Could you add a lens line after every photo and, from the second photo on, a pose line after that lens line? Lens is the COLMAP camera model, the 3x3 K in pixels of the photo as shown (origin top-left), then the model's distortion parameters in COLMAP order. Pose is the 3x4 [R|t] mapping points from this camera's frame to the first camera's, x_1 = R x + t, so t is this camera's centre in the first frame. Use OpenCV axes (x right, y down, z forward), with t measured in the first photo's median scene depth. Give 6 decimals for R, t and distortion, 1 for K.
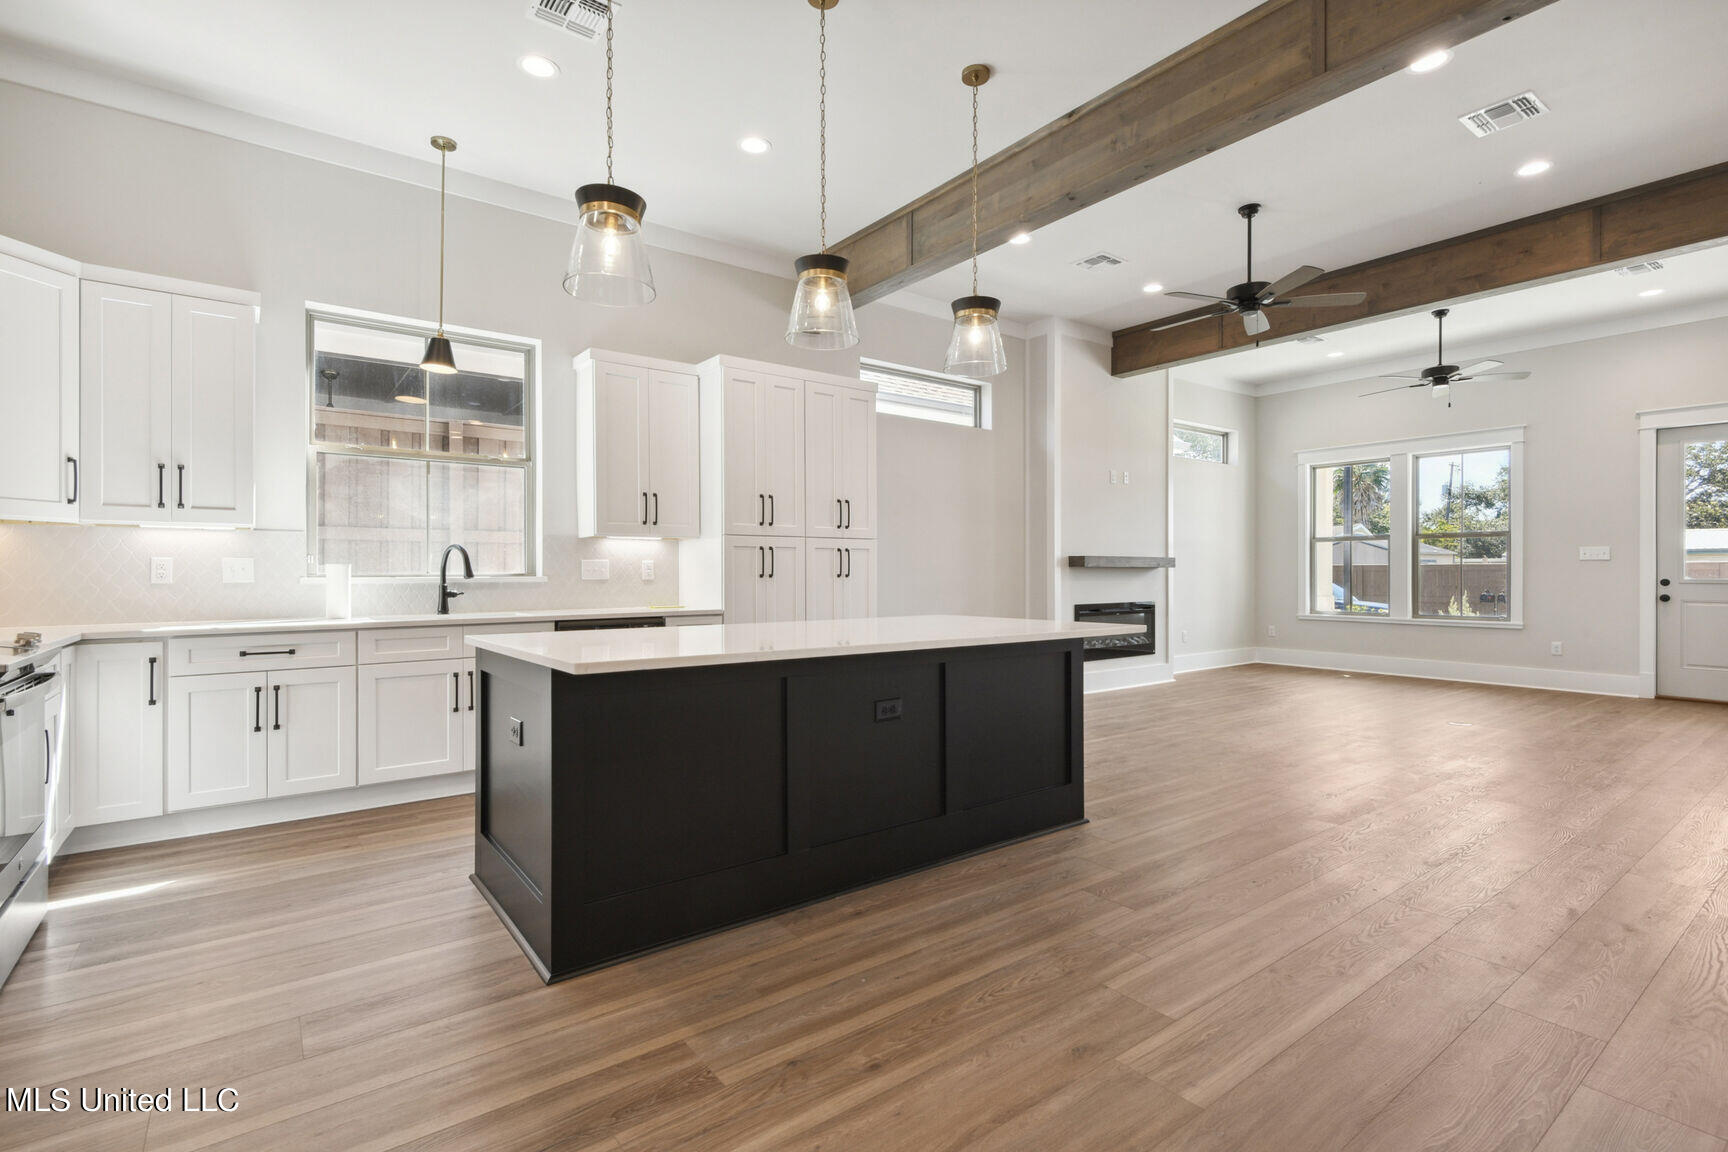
lens RADIAL K [[798.7, 0, 856.6], [0, 798.7, 577.9], [0, 0, 1]] dist [-0.012851, -0.002856]
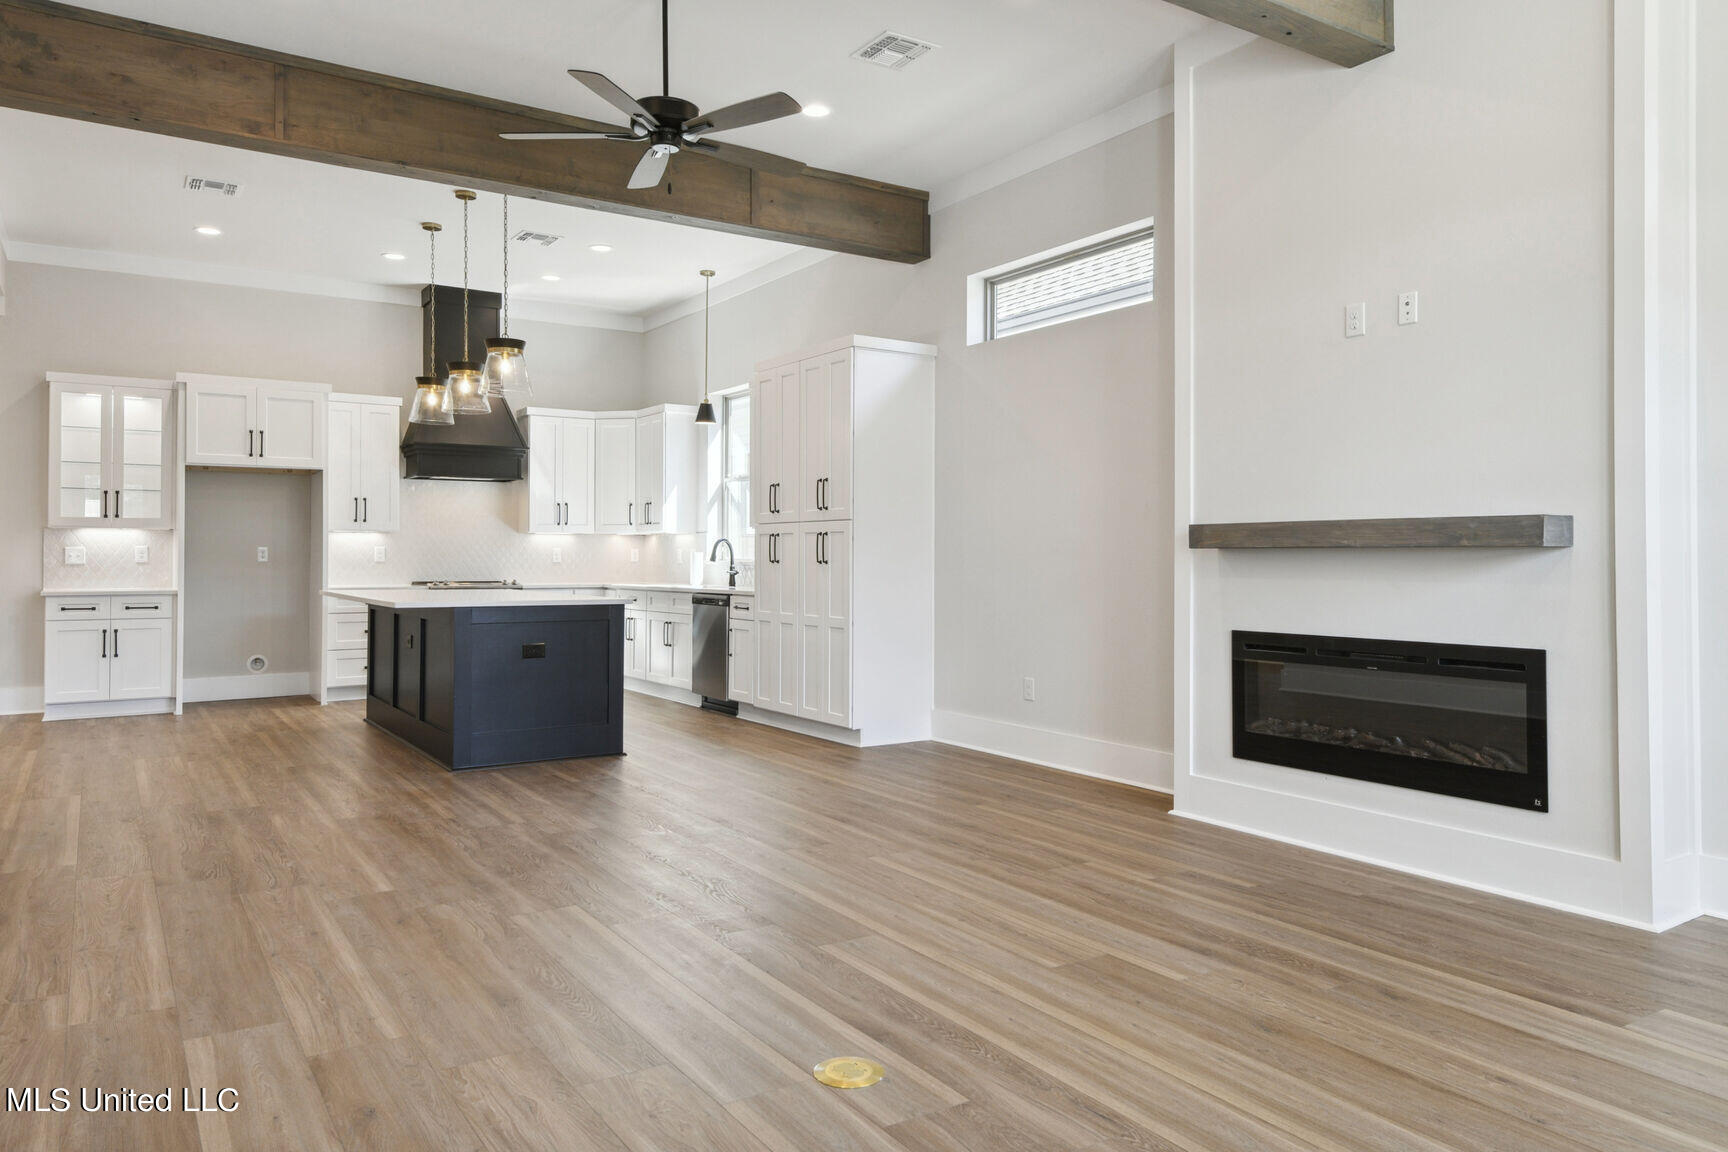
lens RADIAL K [[1156.7, 0, 842.5], [0, 1156.7, 540.9], [0, 0, 1]] dist [0.031152, -0.000733]
pose [[-0.071429, -0.011927, -0.997374, 0.918999], [-0.005219, 0.999919, -0.011583, -0.008492], [0.997432, 0.004378, -0.071485, 0.790334]]
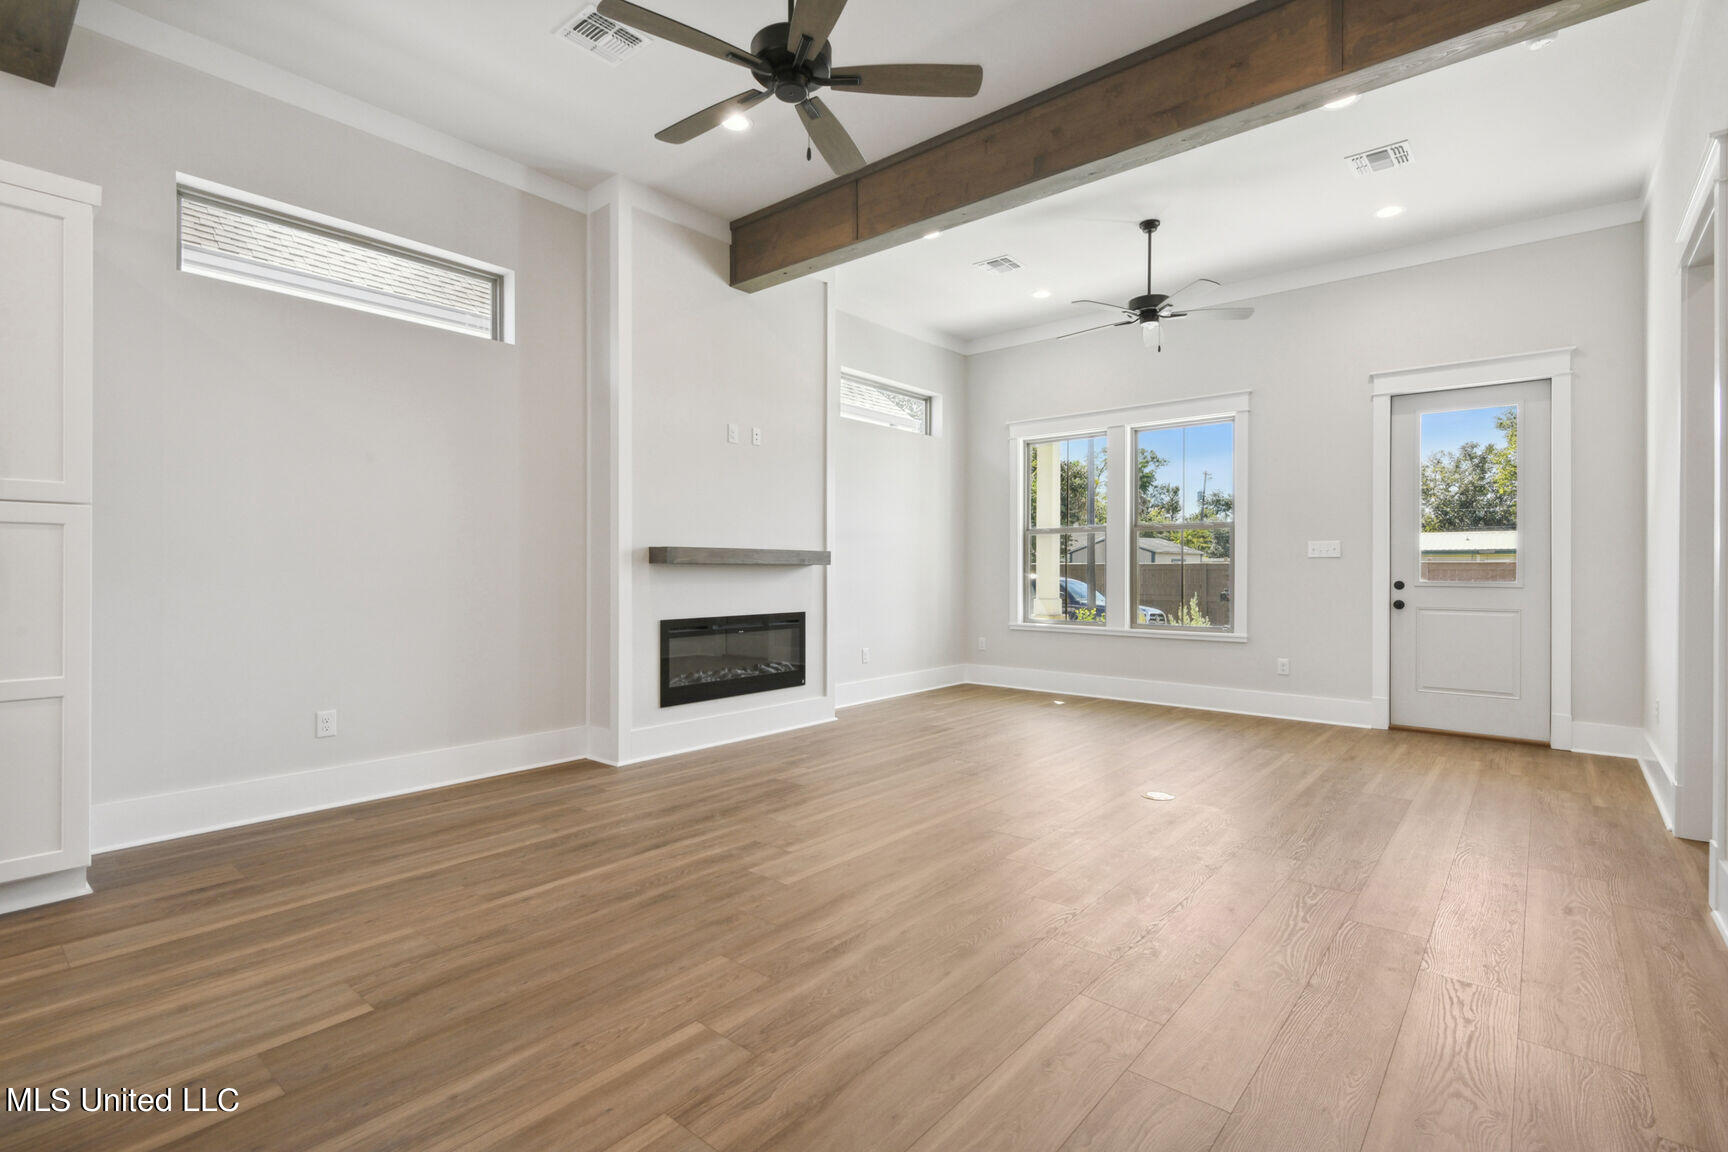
lens RADIAL K [[798.7, 0, 869.8], [0, 798.7, 573.4], [0, 0, 1]] dist [-0.012851, -0.002856]
pose [[0.970514, 0.001296, 0.241040, 0.272870], [-0.000717, 0.999997, -0.002490, -0.003684], [-0.241042, 0.002244, 0.970512, 0.304153]]
